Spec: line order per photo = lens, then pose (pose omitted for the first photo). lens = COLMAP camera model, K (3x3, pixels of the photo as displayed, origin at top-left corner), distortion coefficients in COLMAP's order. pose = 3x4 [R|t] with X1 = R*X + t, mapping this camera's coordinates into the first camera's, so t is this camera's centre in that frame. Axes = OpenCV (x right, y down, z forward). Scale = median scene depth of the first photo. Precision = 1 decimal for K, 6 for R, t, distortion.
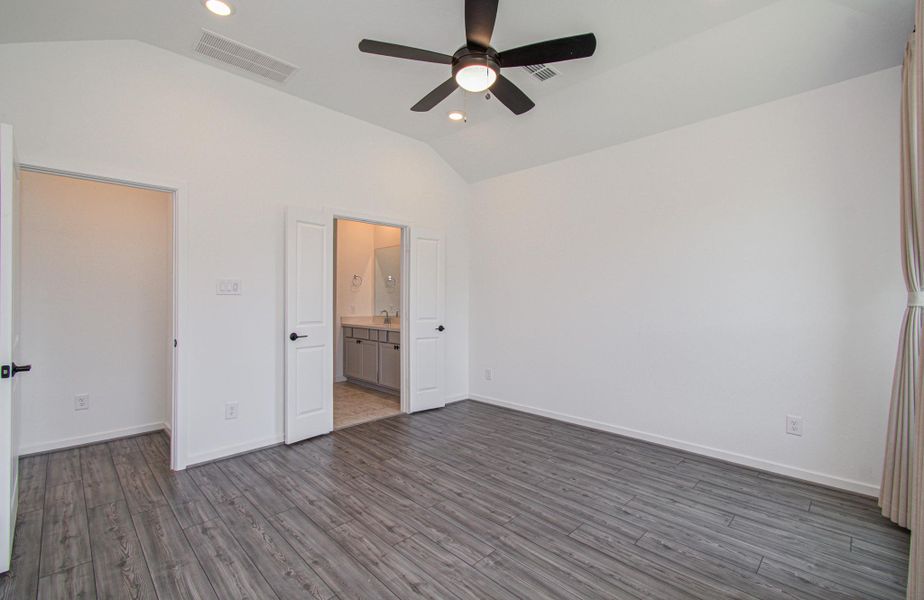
lens RADIAL K [[401.7, 0, 462.0], [0, 401.7, 300.0], [0, 0, 1]] dist [-0.002280, -0.000149]
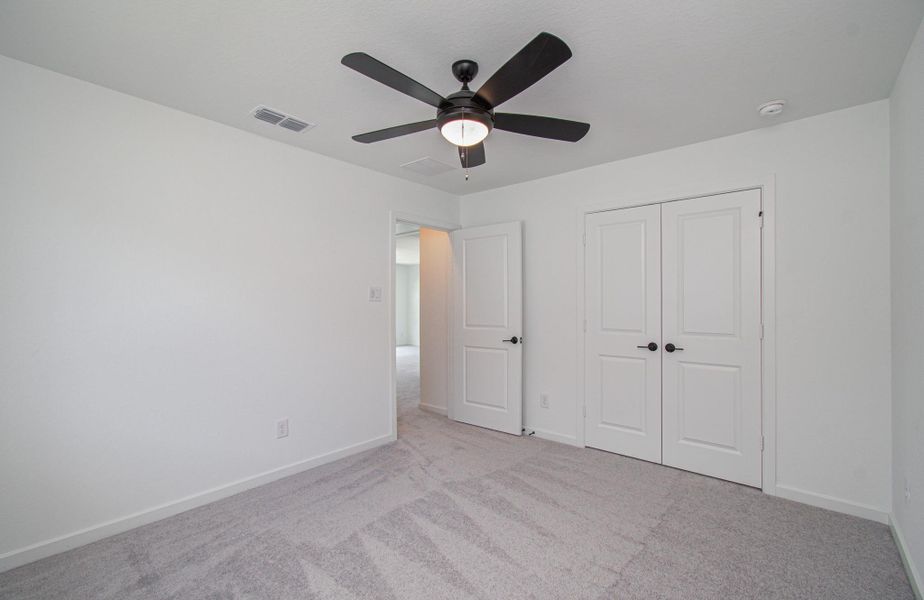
lens RADIAL K [[401.7, 0, 462.0], [0, 401.7, 300.0], [0, 0, 1]] dist [-0.002280, -0.000149]
pose [[0.083012, -0.027145, -0.996179, 0.501636], [0.006919, 0.999621, -0.026663, 0.007006], [0.996525, -0.004679, 0.083168, 0.551871]]
